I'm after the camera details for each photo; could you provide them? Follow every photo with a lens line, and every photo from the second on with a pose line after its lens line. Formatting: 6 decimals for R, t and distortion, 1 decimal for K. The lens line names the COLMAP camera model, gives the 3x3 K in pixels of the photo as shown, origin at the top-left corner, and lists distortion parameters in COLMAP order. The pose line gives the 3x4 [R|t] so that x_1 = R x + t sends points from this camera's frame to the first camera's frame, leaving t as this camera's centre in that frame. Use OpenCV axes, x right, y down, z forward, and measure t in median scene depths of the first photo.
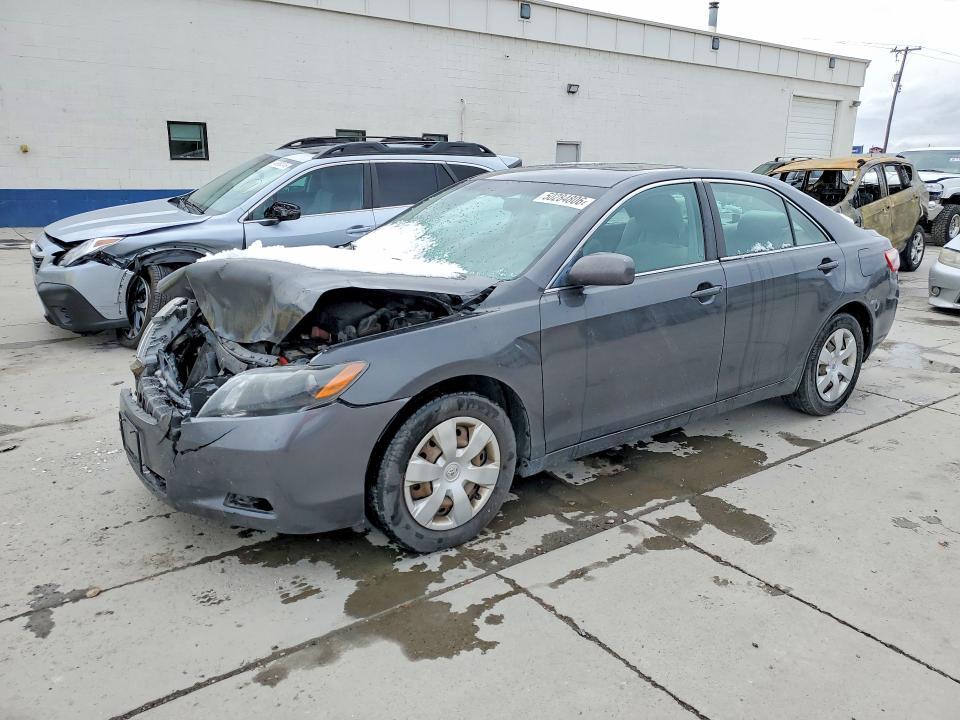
lens RADIAL K [[737.8, 0, 480.0], [0, 737.8, 360.0], [0, 0, 1]] dist [-0.002123, 0.023172]
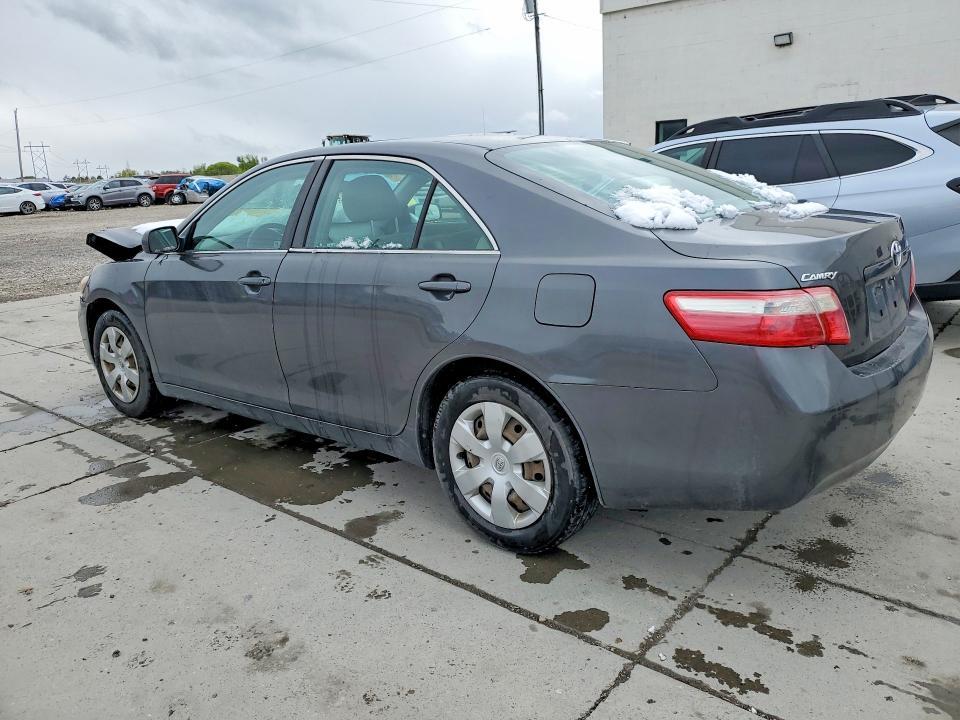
lens RADIAL K [[746.0, 0, 491.9], [0, 746.0, 341.0], [0, 0, 1]] dist [0.010910, 0.006167]
pose [[0.246474, 0.196169, -0.949088, 1.380415], [-0.200555, 0.968426, 0.148082, -0.234857], [0.948171, 0.153846, 0.278034, 1.115826]]
